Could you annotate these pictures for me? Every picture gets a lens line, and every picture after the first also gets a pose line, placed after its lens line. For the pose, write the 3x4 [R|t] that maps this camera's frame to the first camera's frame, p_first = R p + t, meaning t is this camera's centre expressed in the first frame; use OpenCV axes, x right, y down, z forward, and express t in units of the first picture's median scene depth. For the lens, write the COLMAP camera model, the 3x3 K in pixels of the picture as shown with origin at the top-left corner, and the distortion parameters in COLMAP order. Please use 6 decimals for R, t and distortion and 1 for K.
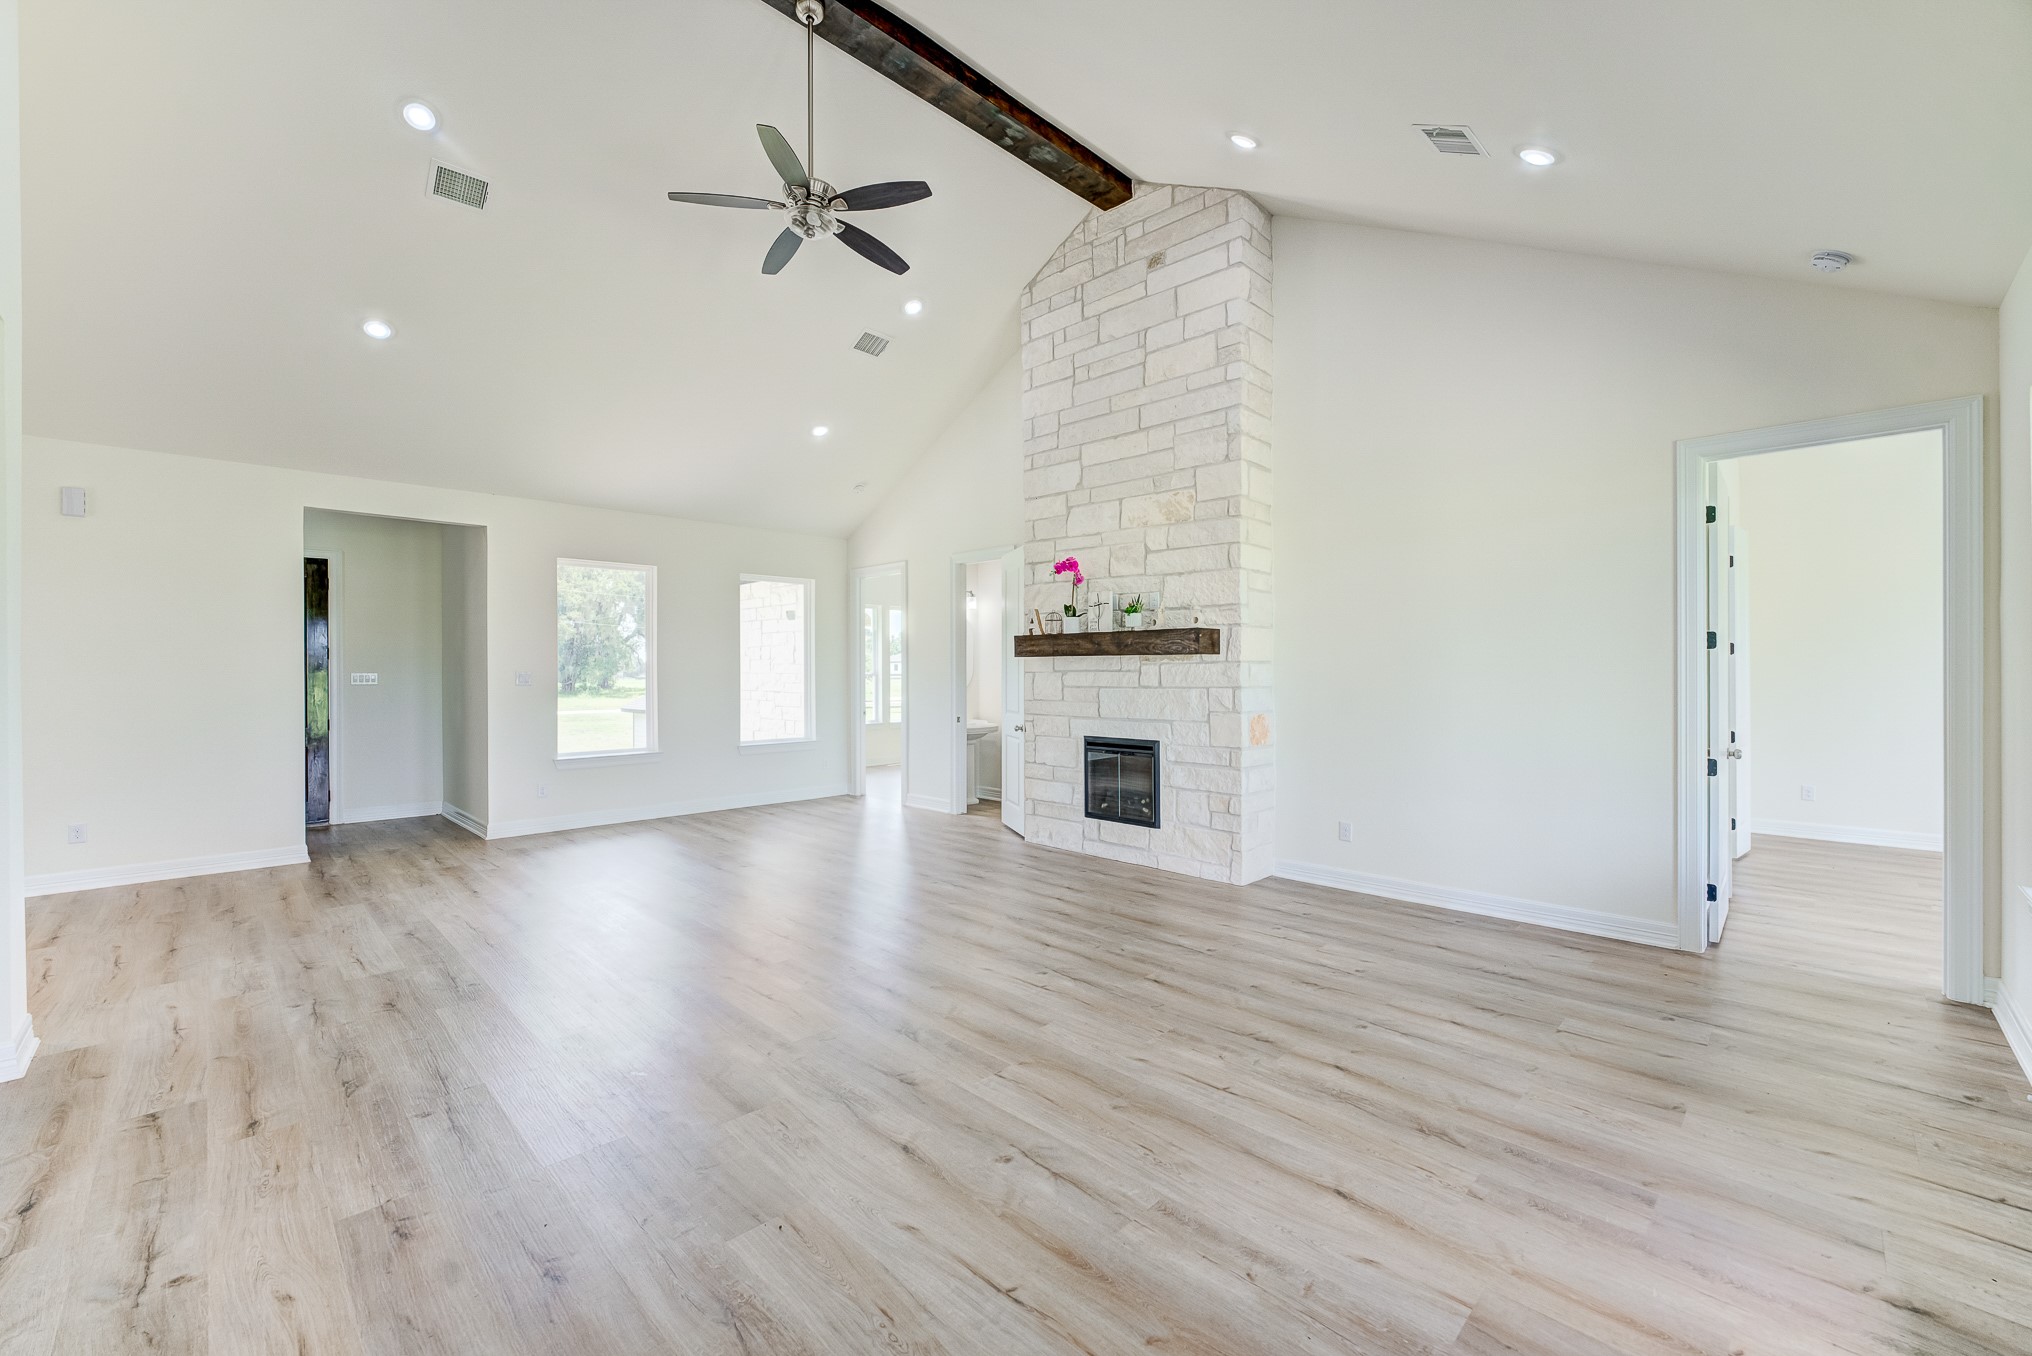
lens RADIAL K [[821.5, 0, 1017.0], [0, 821.5, 672.1], [0, 0, 1]] dist [-0.015871, 0.001236]
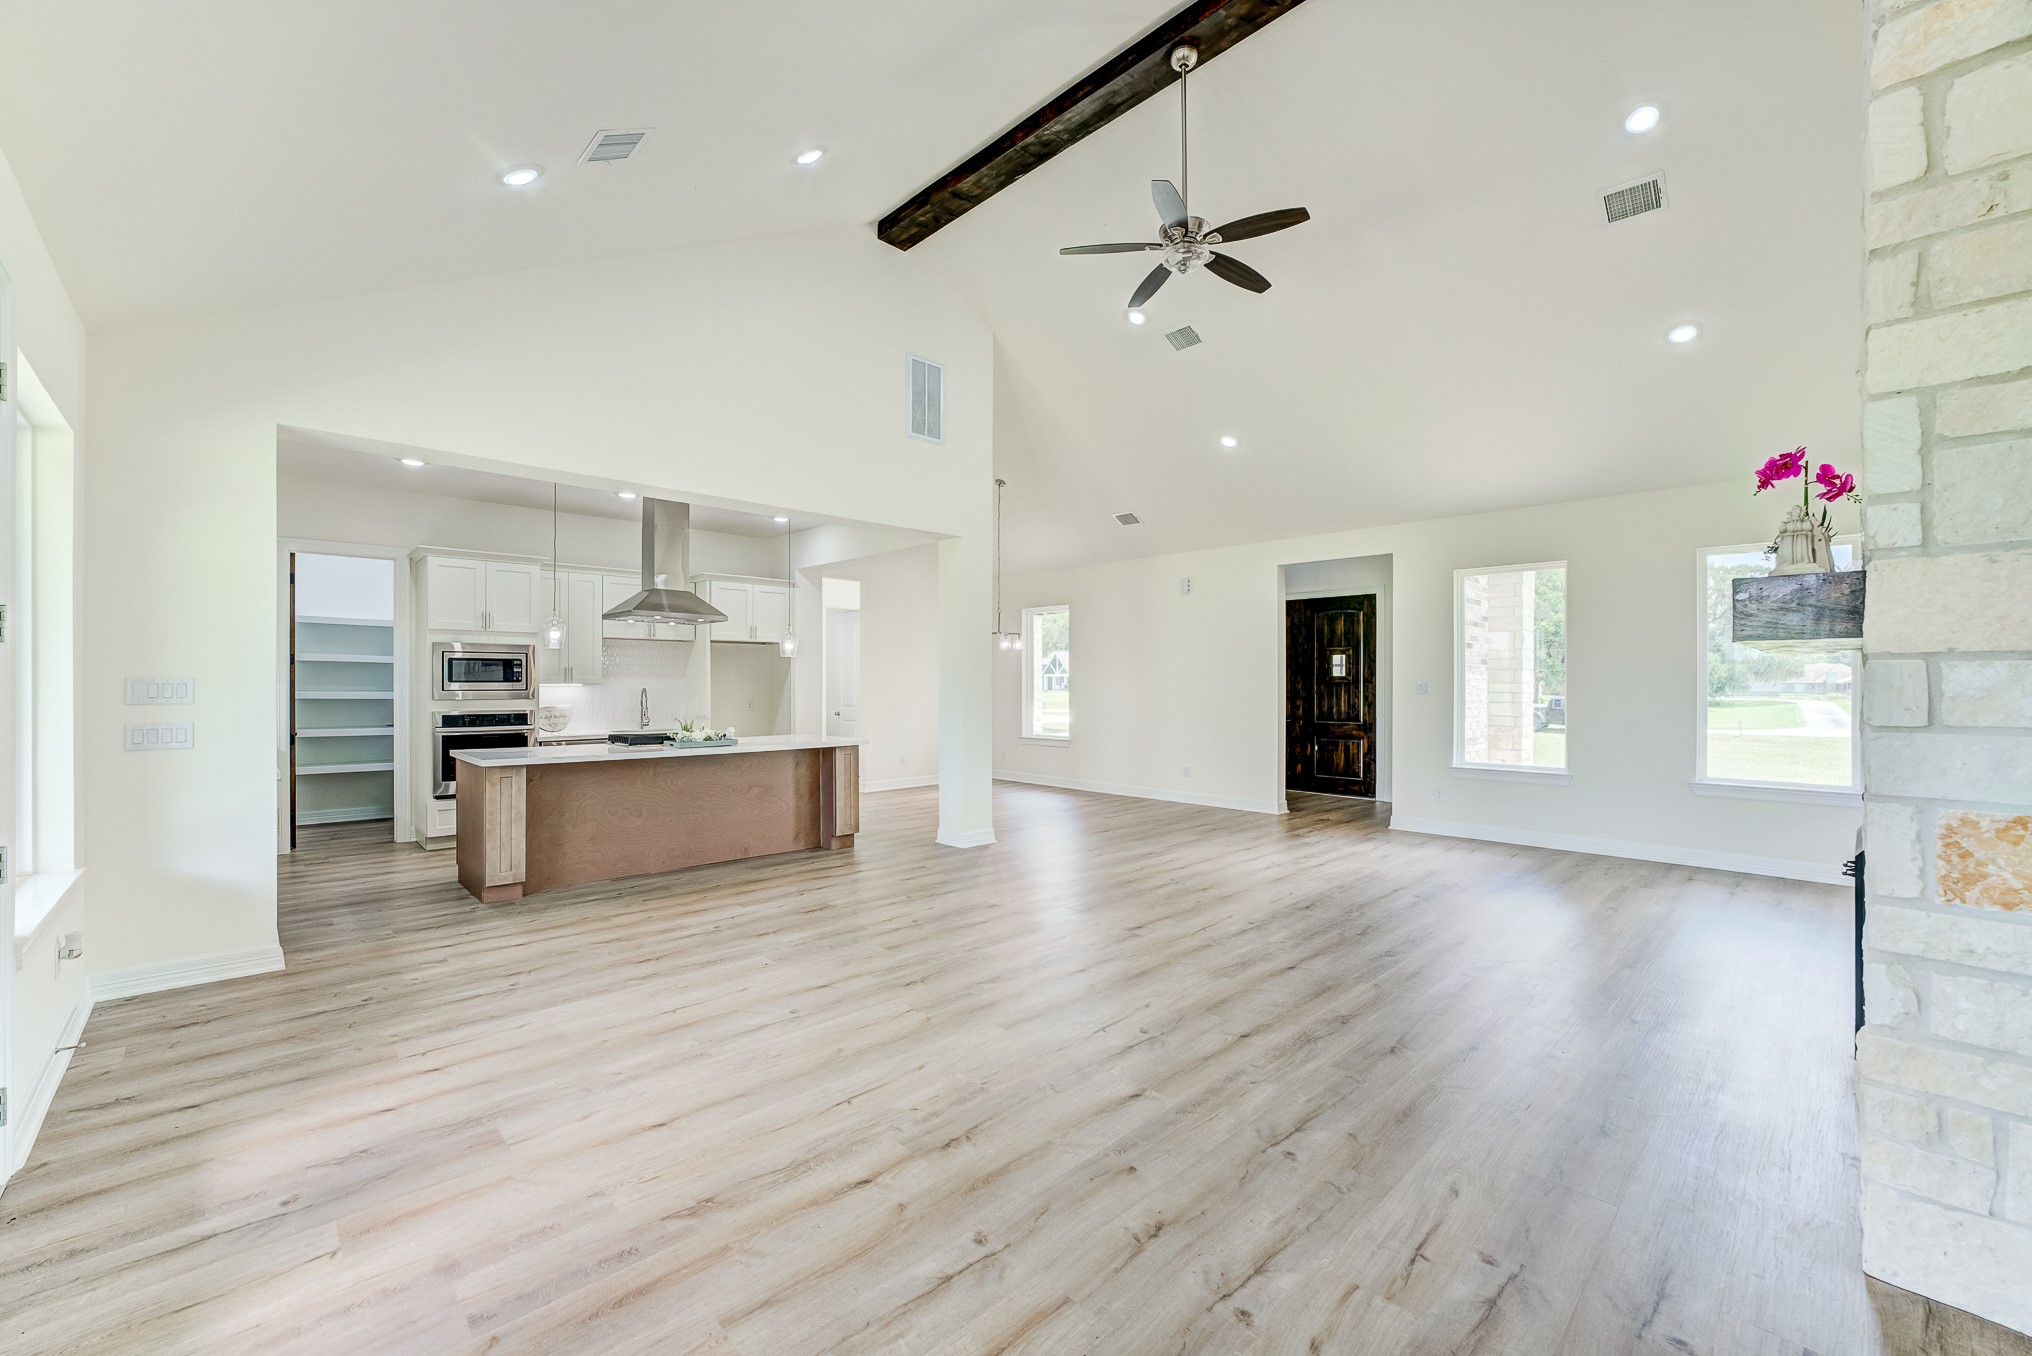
lens RADIAL K [[821.5, 0, 1009.4], [0, 821.5, 680.2], [0, 0, 1]] dist [-0.015871, 0.001236]
pose [[-0.024835, 0.000741, -0.999691, 0.939765], [-0.003063, 0.999995, 0.000818, -0.001930], [0.999687, 0.003083, -0.024833, 0.922499]]
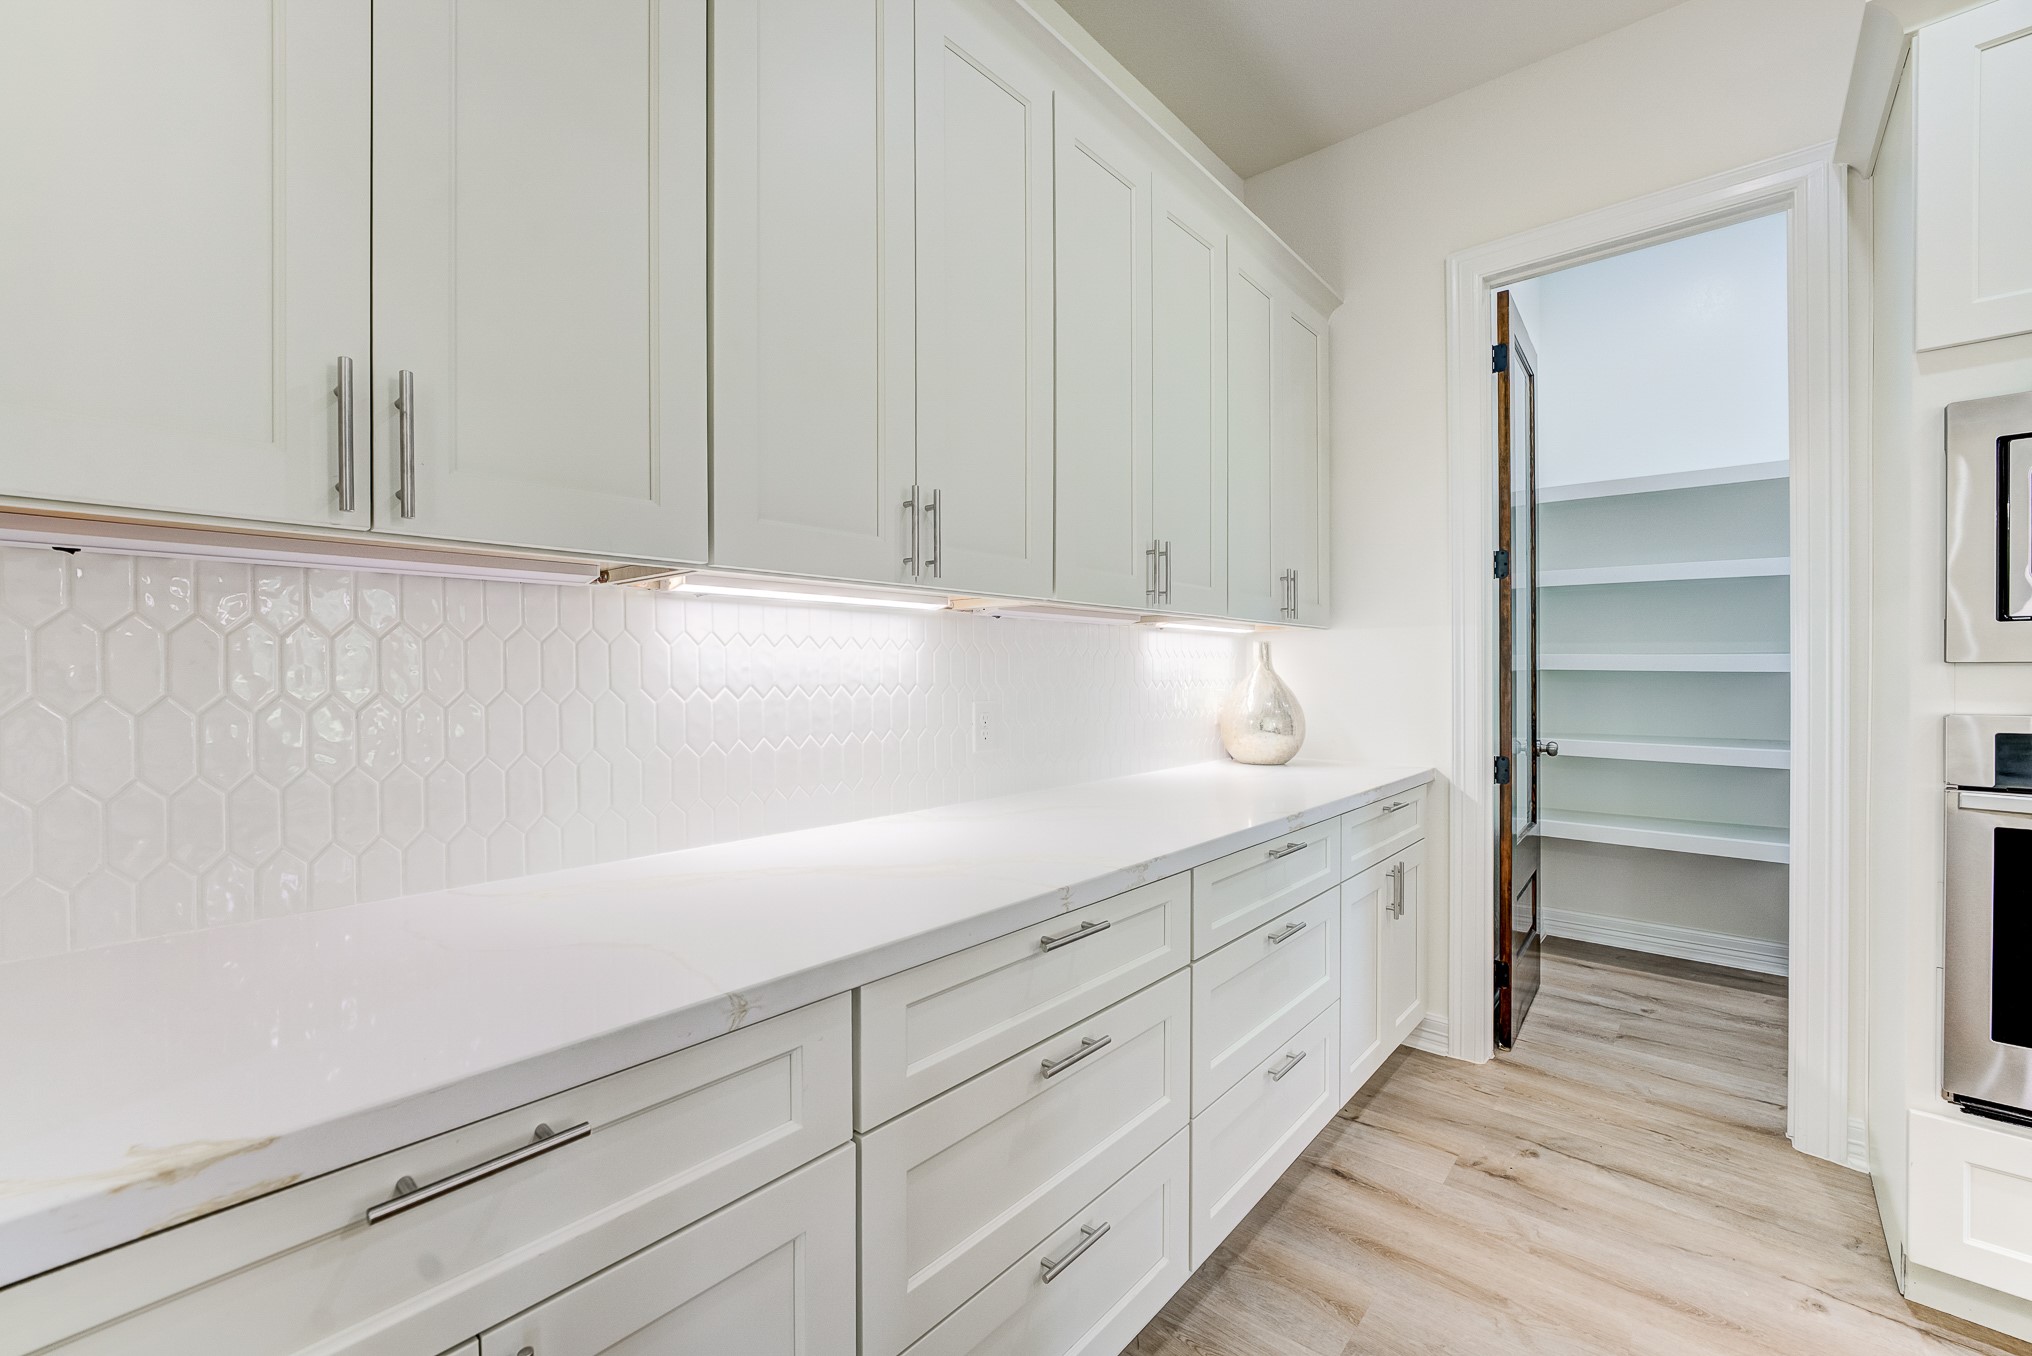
lens RADIAL K [[821.5, 0, 1012.5], [0, 821.5, 680.7], [0, 0, 1]] dist [-0.015871, 0.001236]
pose [[-0.998178, 0.008912, -0.059676, -0.370379], [0.008325, 0.999915, 0.010068, 0.048670], [0.059760, 0.009553, -0.998167, -0.044246]]
